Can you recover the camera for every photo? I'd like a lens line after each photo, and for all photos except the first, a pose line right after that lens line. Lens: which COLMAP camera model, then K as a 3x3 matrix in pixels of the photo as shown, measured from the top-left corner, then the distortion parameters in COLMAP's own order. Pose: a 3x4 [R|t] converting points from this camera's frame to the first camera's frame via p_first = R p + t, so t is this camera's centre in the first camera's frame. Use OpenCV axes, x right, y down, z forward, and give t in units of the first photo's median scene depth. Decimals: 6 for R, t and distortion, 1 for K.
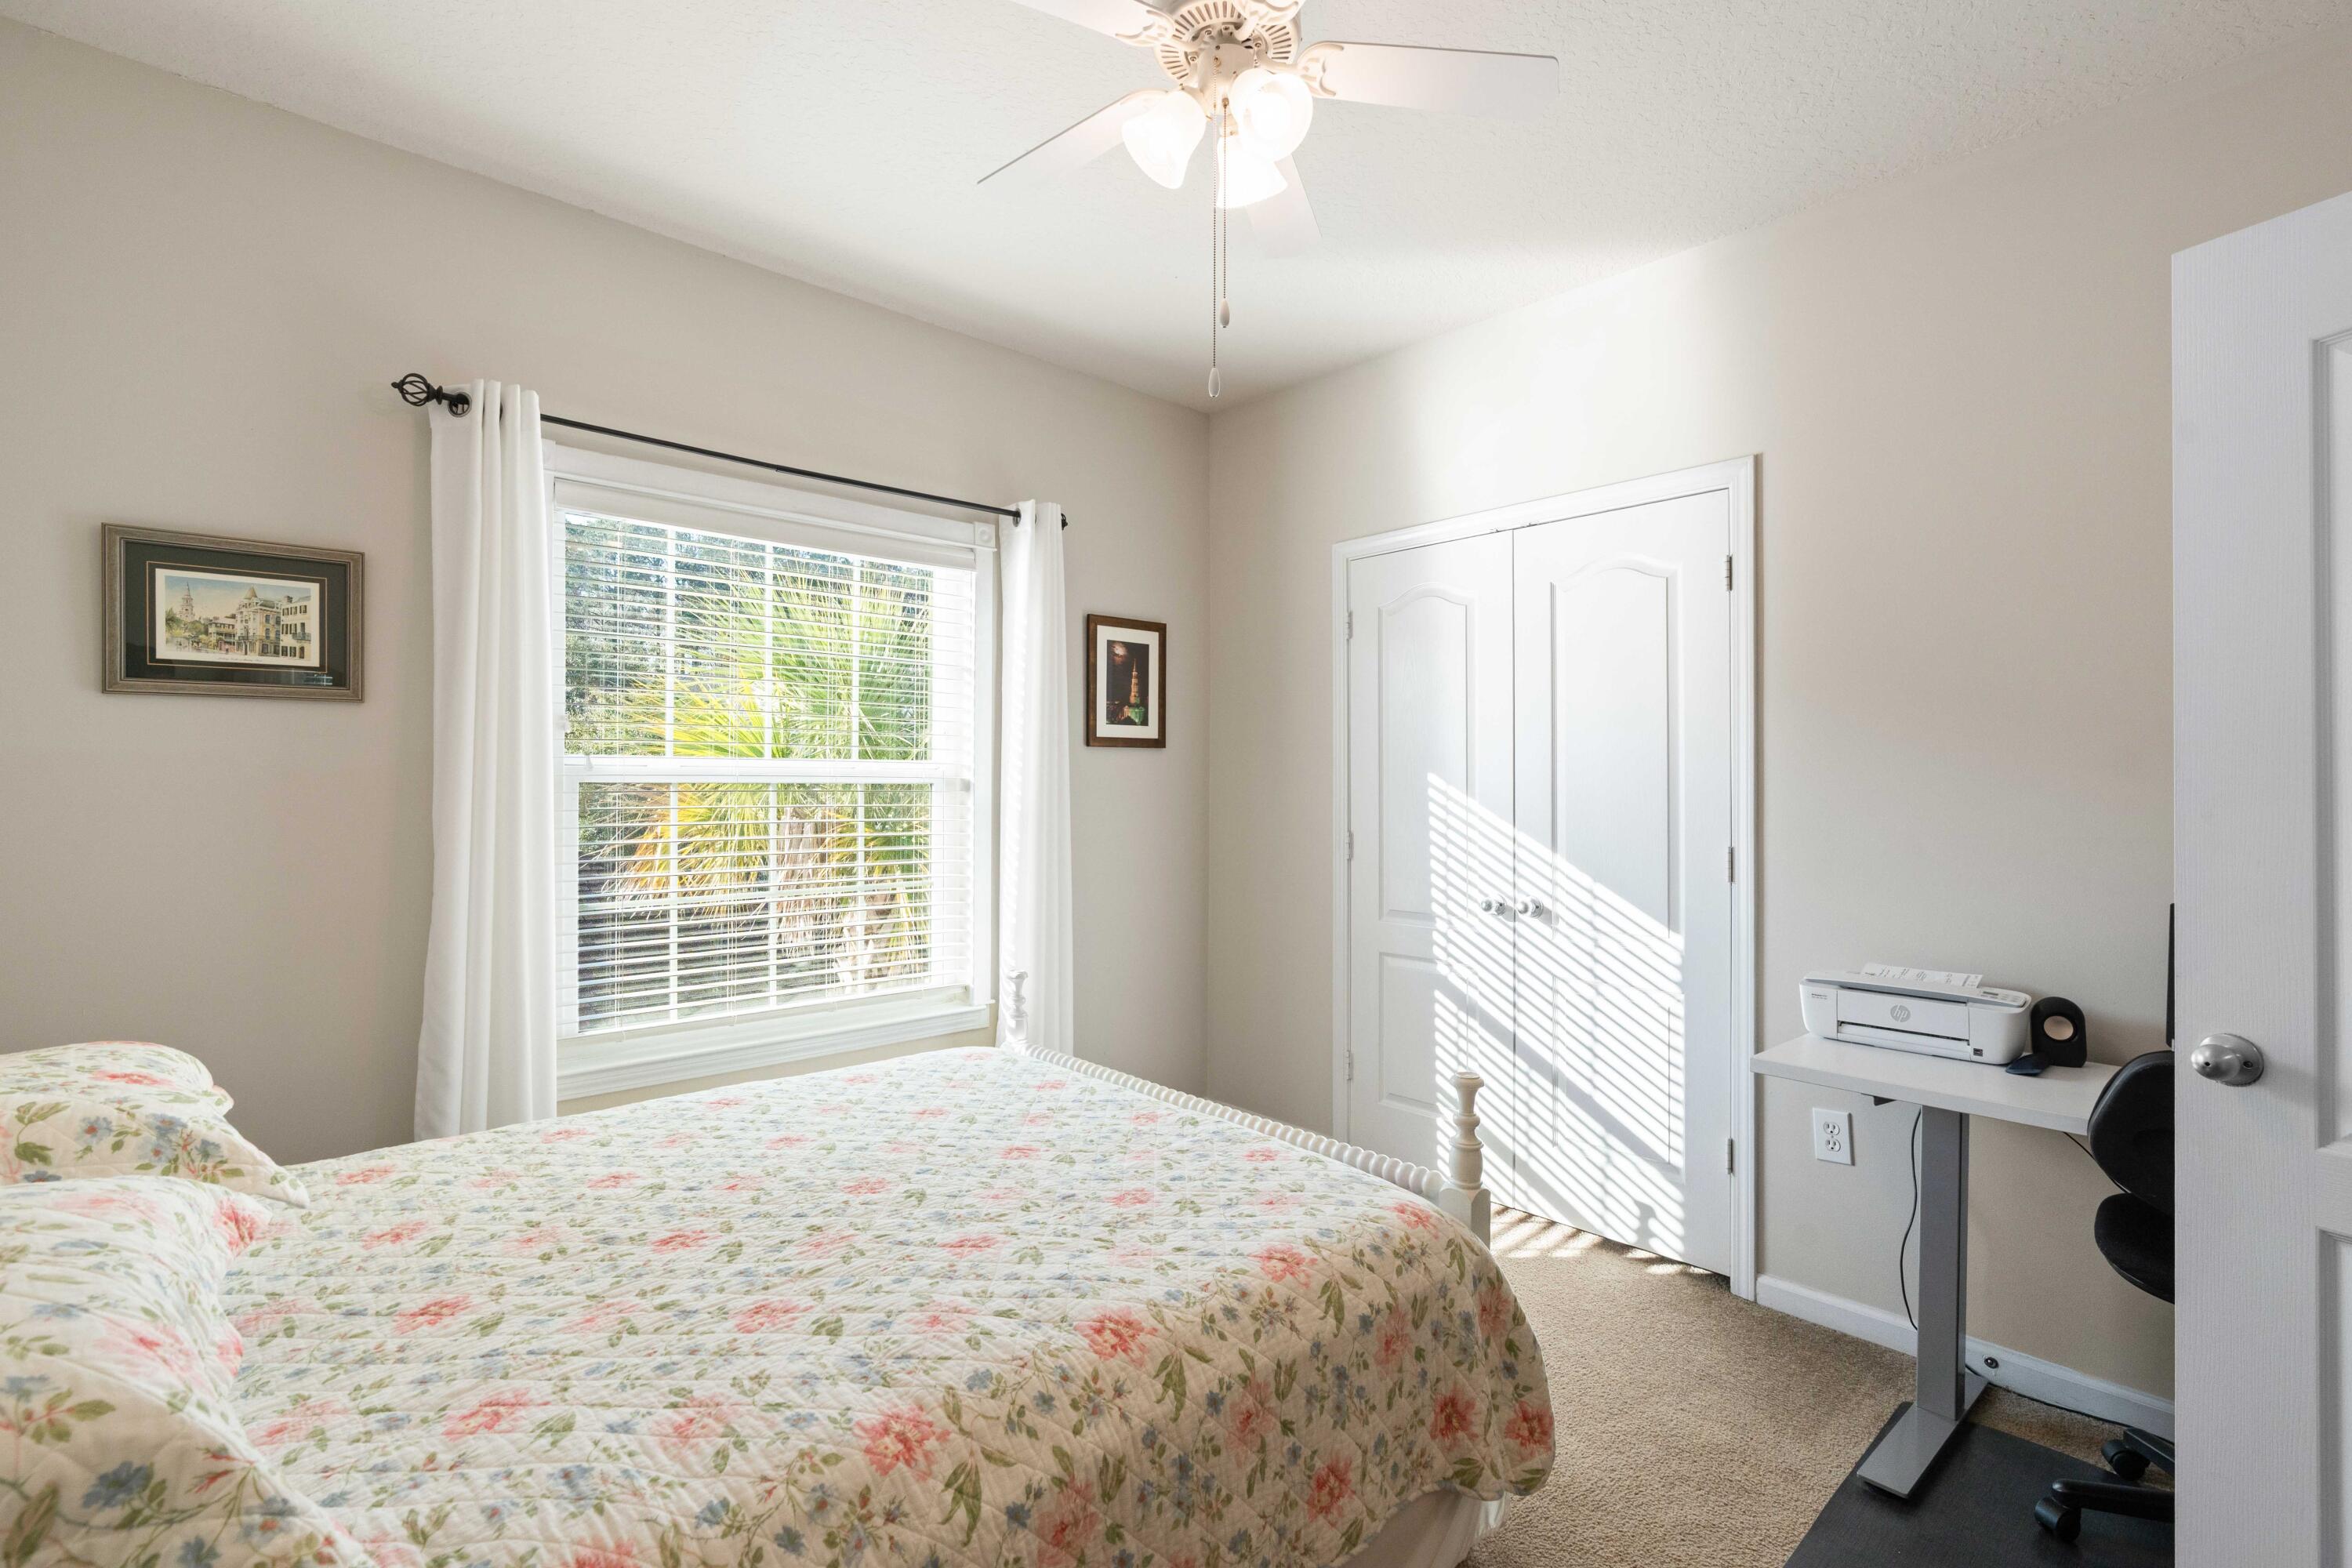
lens RADIAL K [[1070.2, 0, 1170.7], [0, 1070.2, 786.8], [0, 0, 1]] dist [-0.013228, 0.005966]
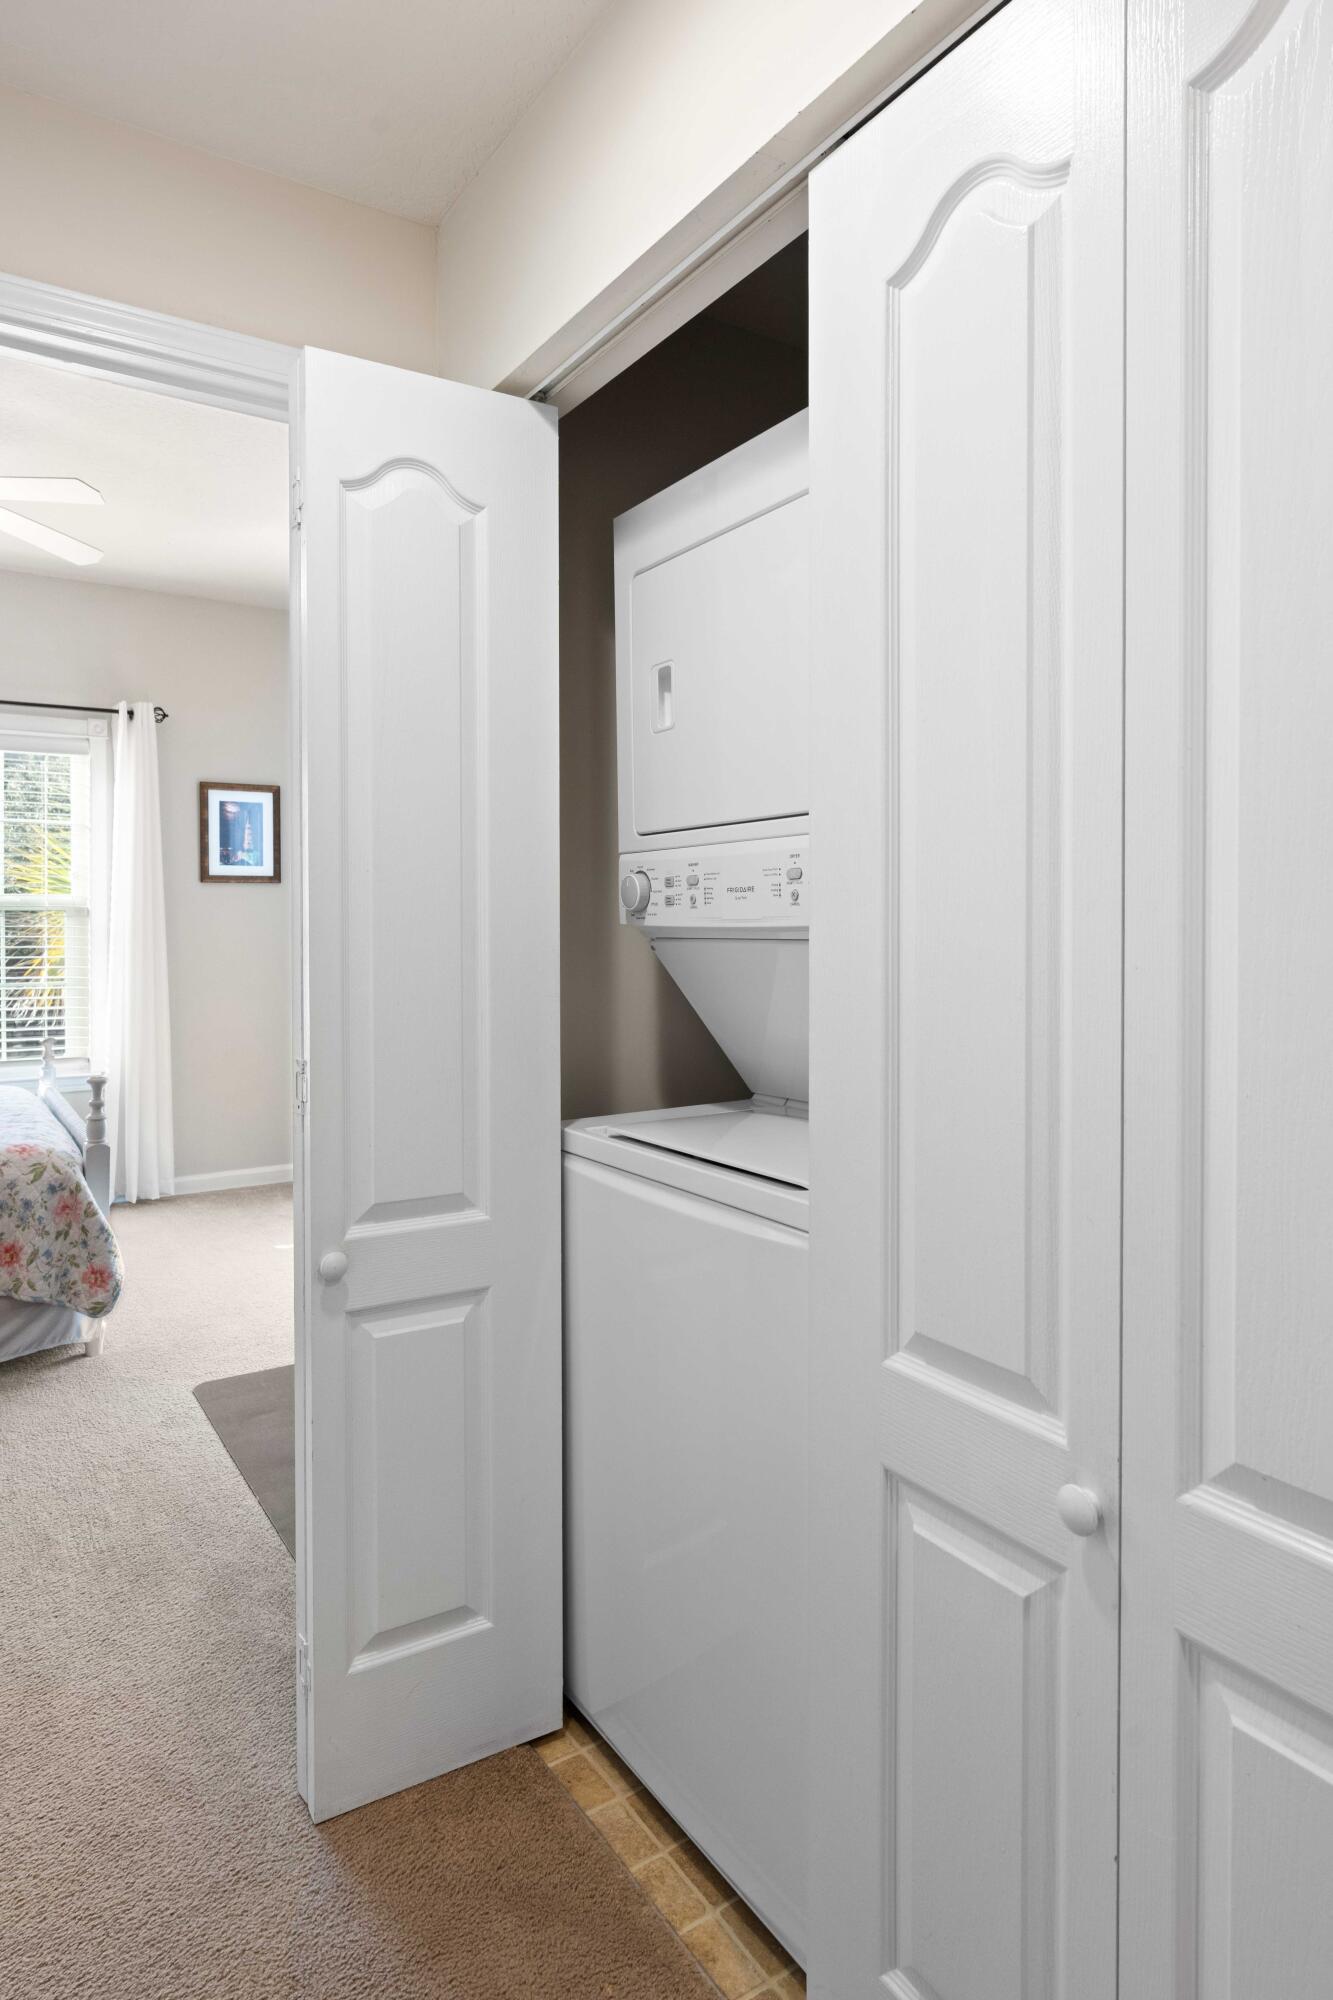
lens RADIAL K [[1150.9, 0, 666.5], [0, 1150.9, 931.3], [0, 0, 1]] dist [-0.000368, -0.002134]
pose [[0.988616, -0.002637, -0.150441, 1.088991], [0.003349, 0.999984, 0.004474, 0.028648], [0.150426, -0.004927, 0.988609, -0.490840]]
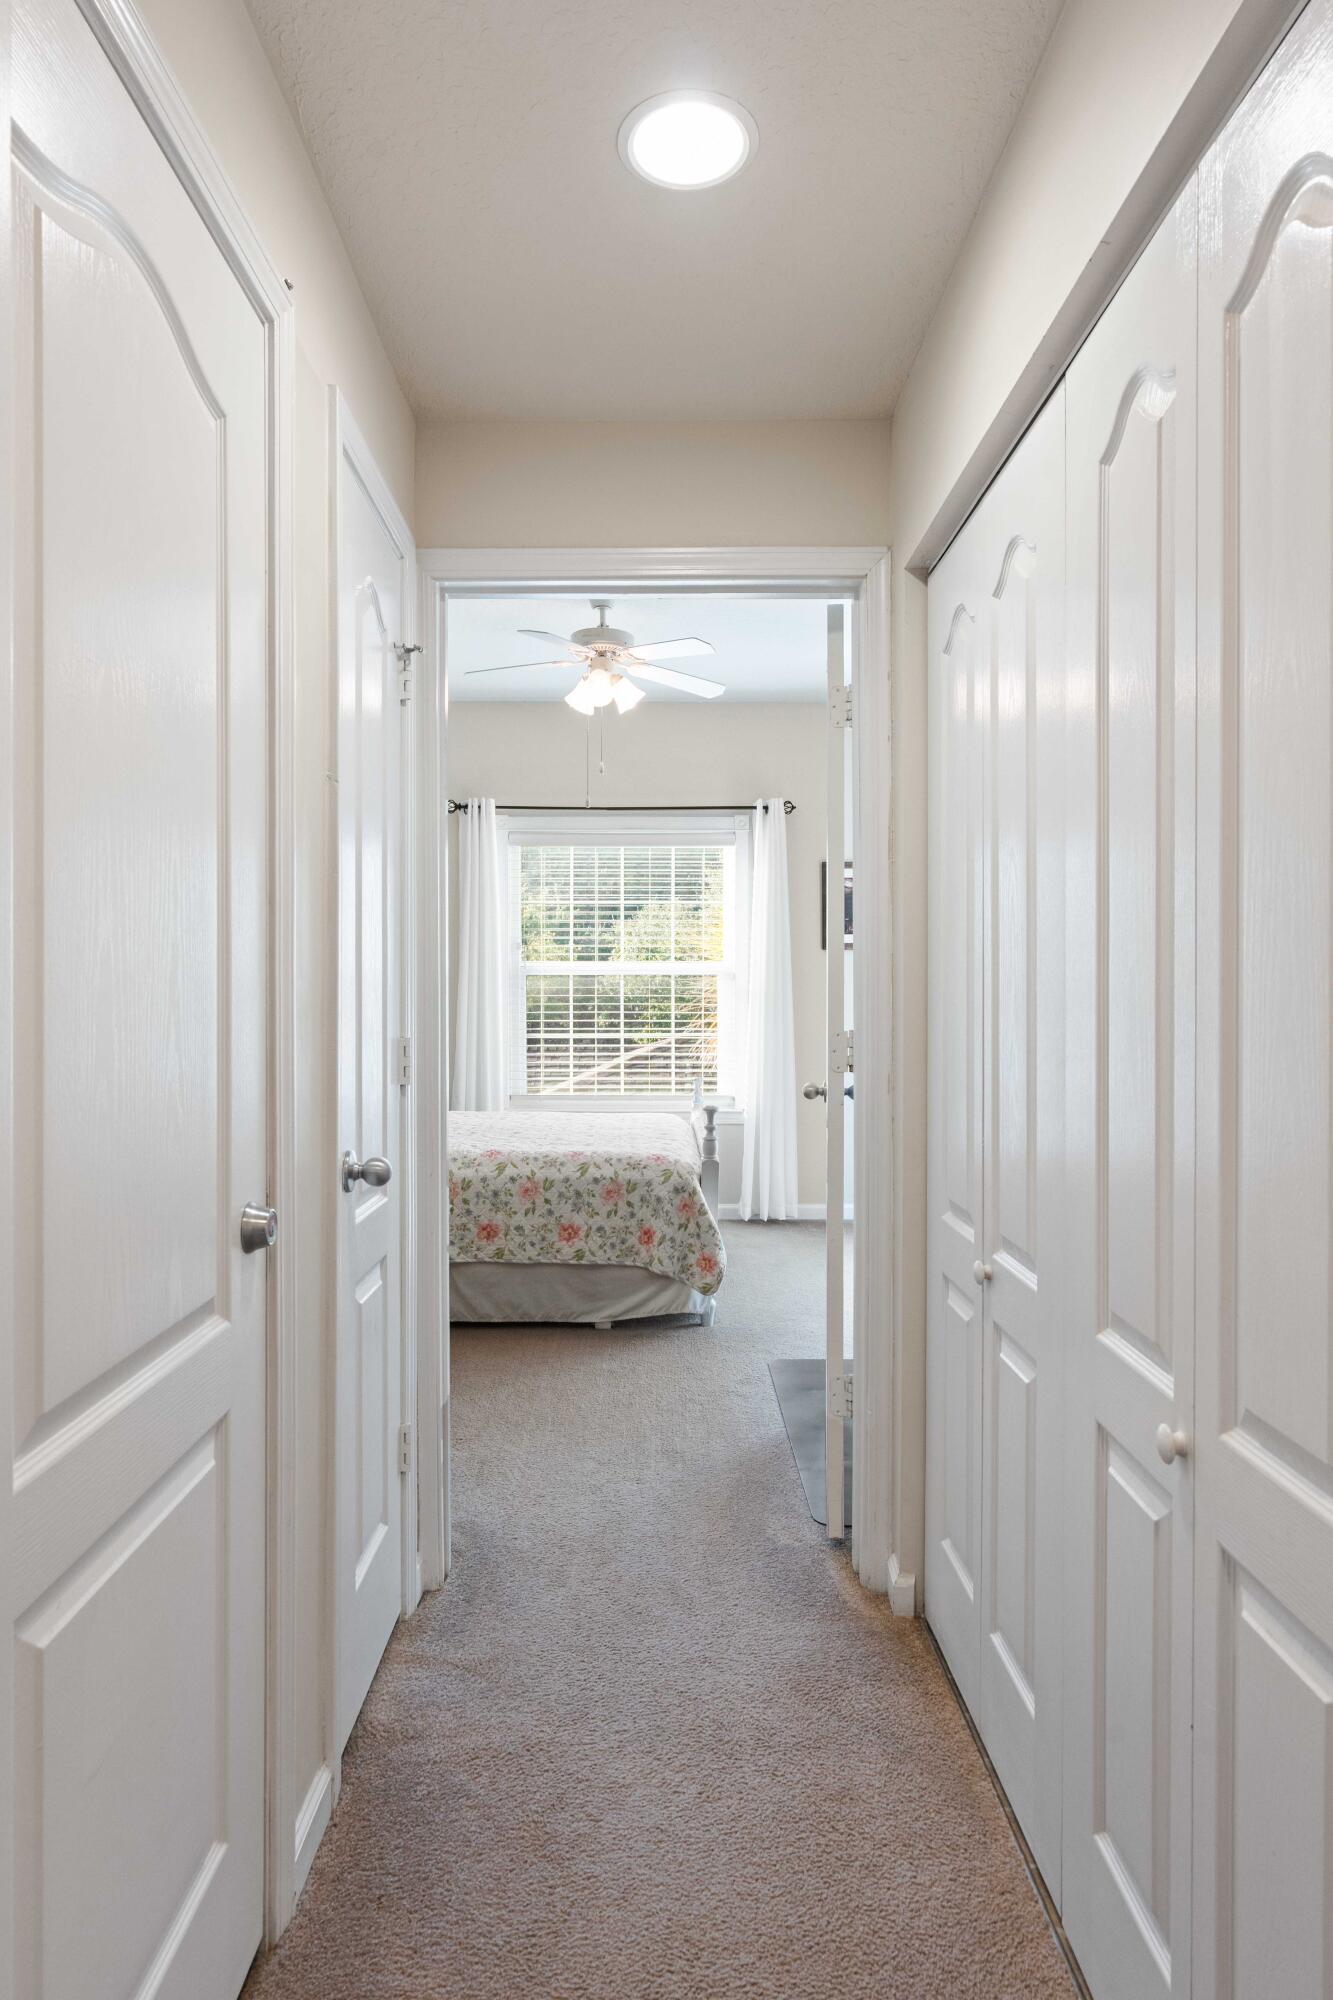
lens RADIAL K [[1175.6, 0, 667.7], [0, 1175.6, 996.9], [0, 0, 1]] dist [0.000726, 0.001967]
pose [[0.746814, 0.003543, -0.665024, 1.338285], [-0.000867, 0.999990, 0.004353, 0.034109], [0.665033, -0.002674, 0.746810, -0.600273]]
